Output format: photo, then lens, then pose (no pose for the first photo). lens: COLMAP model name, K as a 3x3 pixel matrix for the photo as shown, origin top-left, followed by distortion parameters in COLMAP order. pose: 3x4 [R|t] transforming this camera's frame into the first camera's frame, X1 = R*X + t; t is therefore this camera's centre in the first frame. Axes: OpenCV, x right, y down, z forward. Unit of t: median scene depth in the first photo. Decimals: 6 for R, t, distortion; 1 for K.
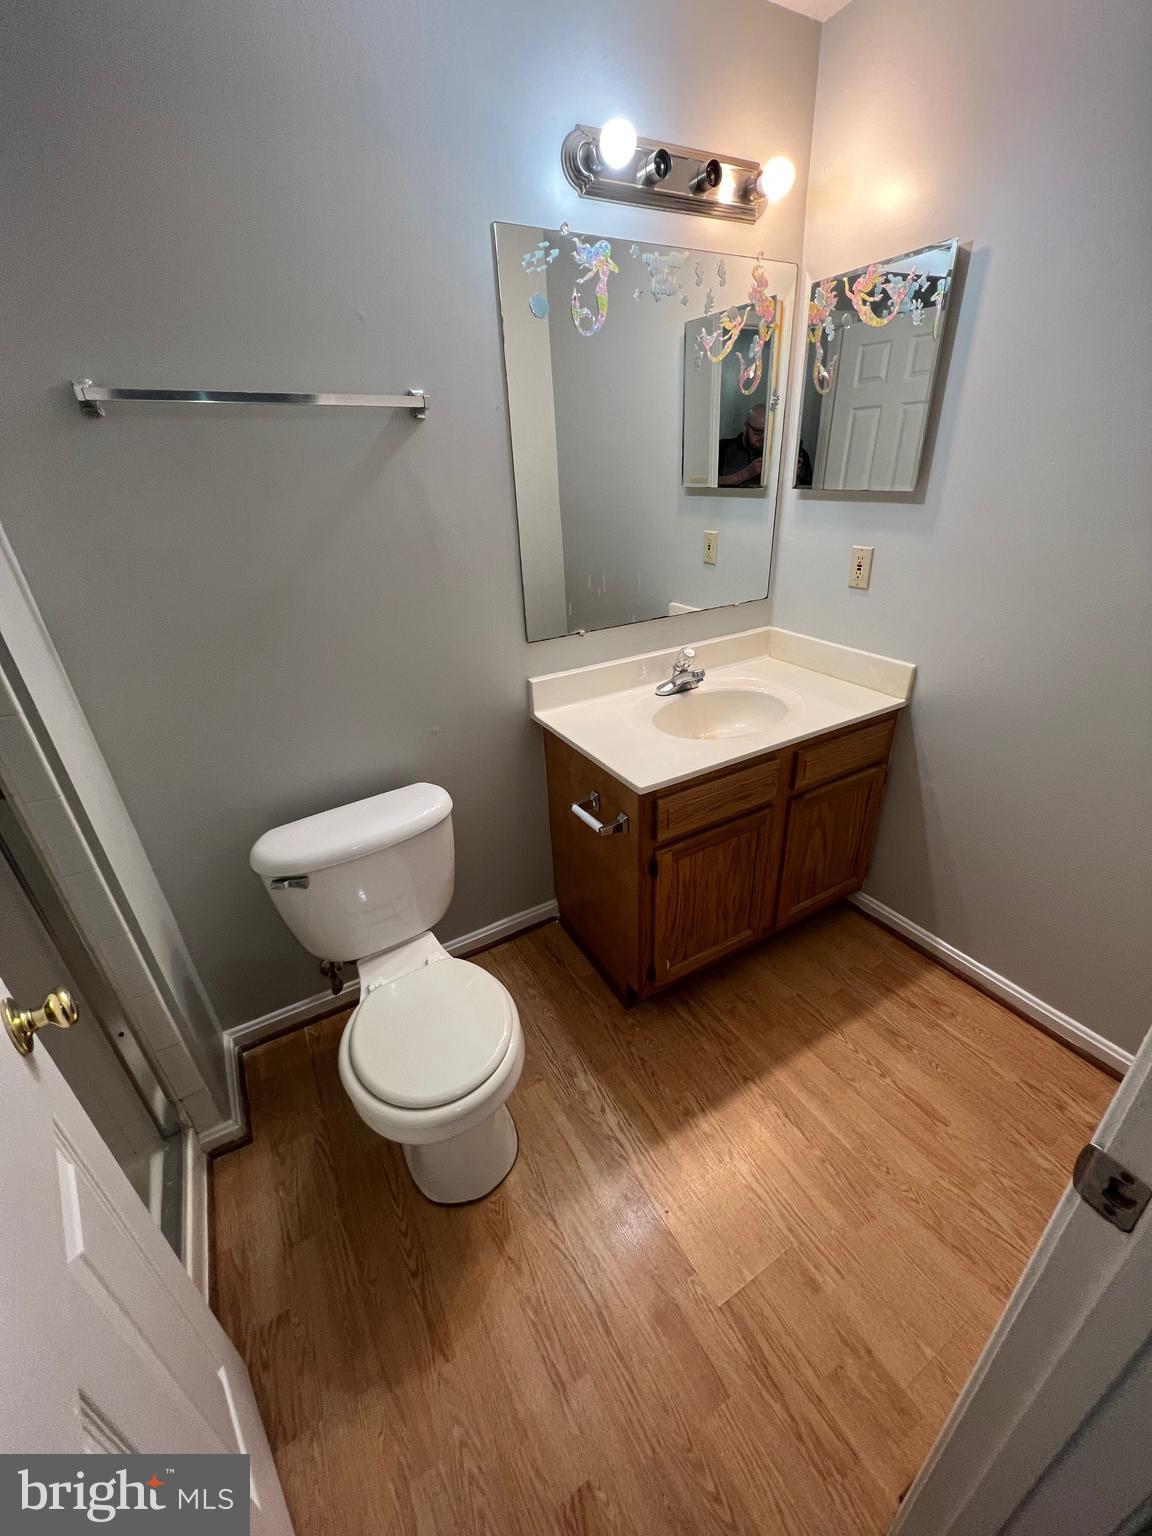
lens RADIAL K [[615.4, 0, 578.3], [0, 615.4, 766.6], [0, 0, 1]] dist [-0.000771, 0.000432]
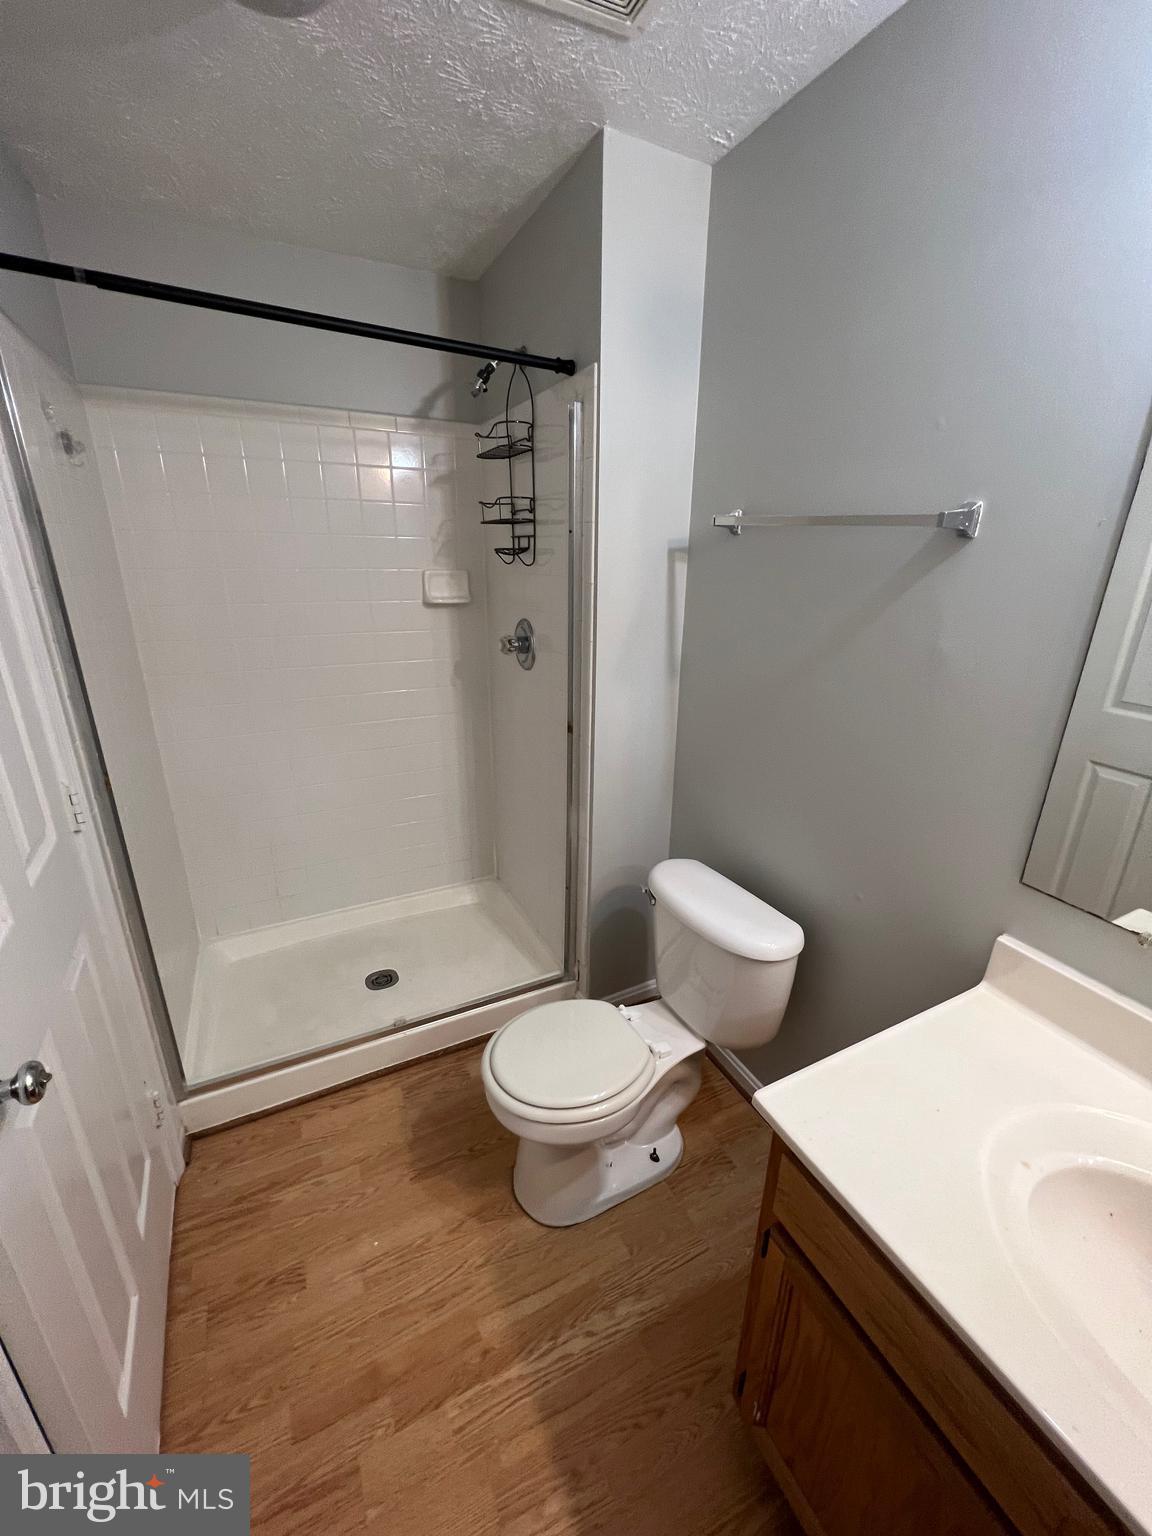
lens RADIAL K [[615.4, 0, 578.6], [0, 615.4, 762.6], [0, 0, 1]] dist [-0.000771, 0.000432]
pose [[-0.057885, 0.378621, -0.923740, 0.536601], [-0.455008, 0.813593, 0.361987, -0.373979], [0.888604, 0.441262, 0.125181, 0.570543]]
